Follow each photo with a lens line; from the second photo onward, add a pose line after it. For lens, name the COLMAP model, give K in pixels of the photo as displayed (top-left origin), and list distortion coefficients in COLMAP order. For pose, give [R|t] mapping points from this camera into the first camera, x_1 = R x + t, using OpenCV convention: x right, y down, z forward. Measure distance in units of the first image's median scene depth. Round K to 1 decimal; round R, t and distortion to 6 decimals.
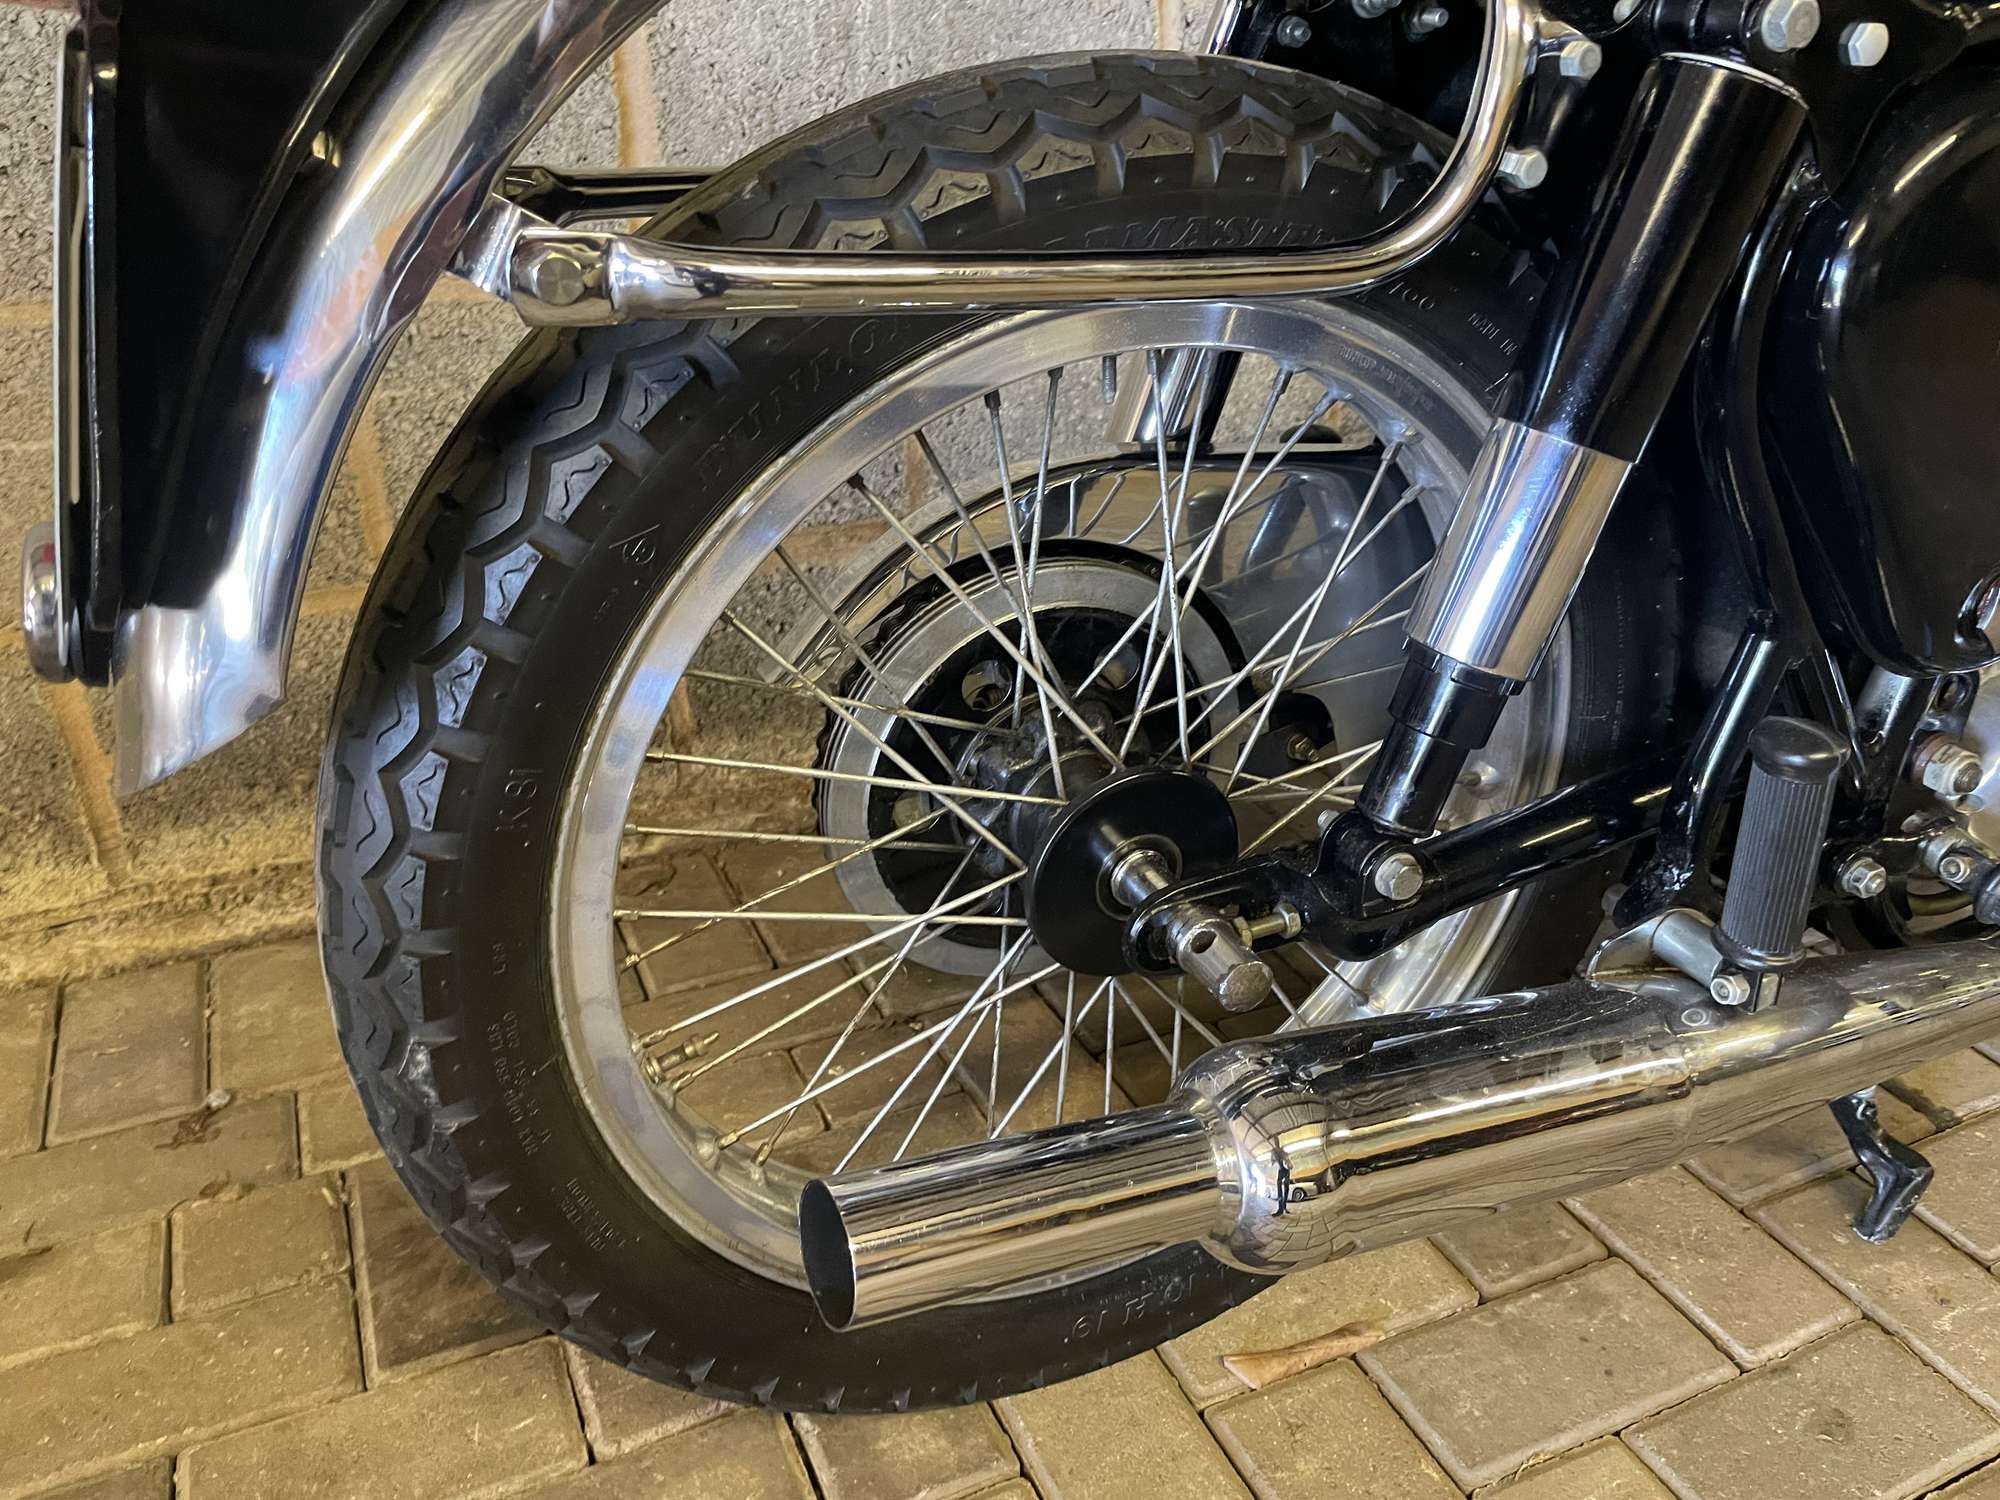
lens RADIAL K [[1546.3, 0, 1018.6], [0, 1546.3, 760.4], [0, 0, 1]] dist [0.083693, -0.129234]
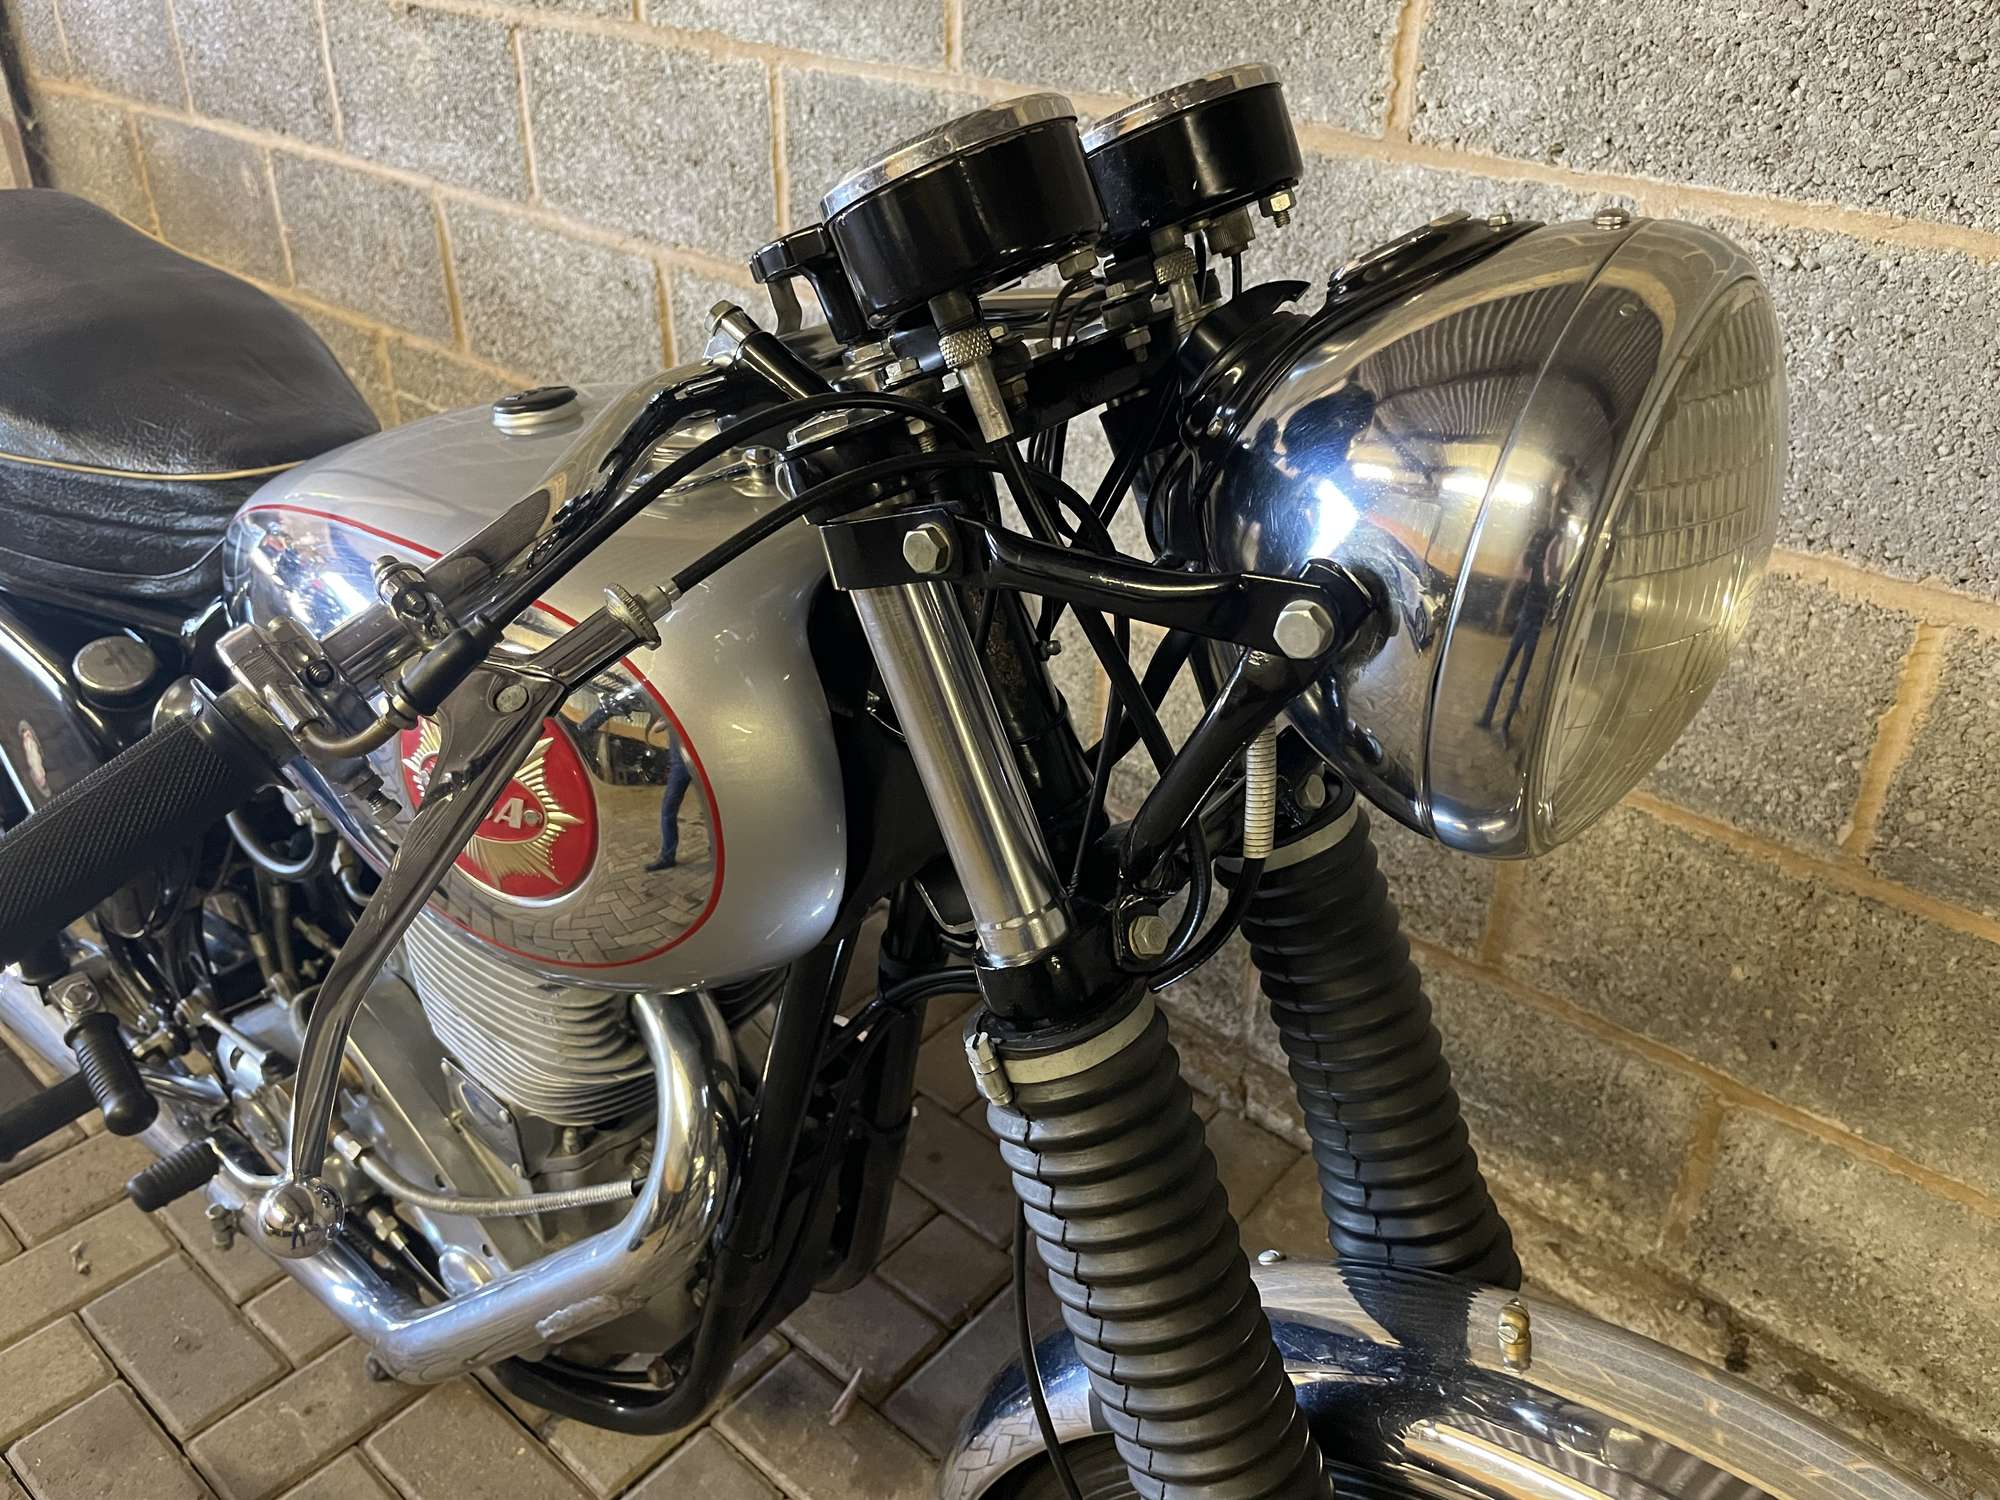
lens RADIAL K [[1546.3, 0, 989.2], [0, 1546.3, 762.0], [0, 0, 1]] dist [0.083693, -0.129234]
pose [[0.405556, 0.472754, -0.782322, 1.671866], [-0.417960, 0.857064, 0.301249, -0.833136], [0.812916, 0.204806, 0.545180, 0.611552]]
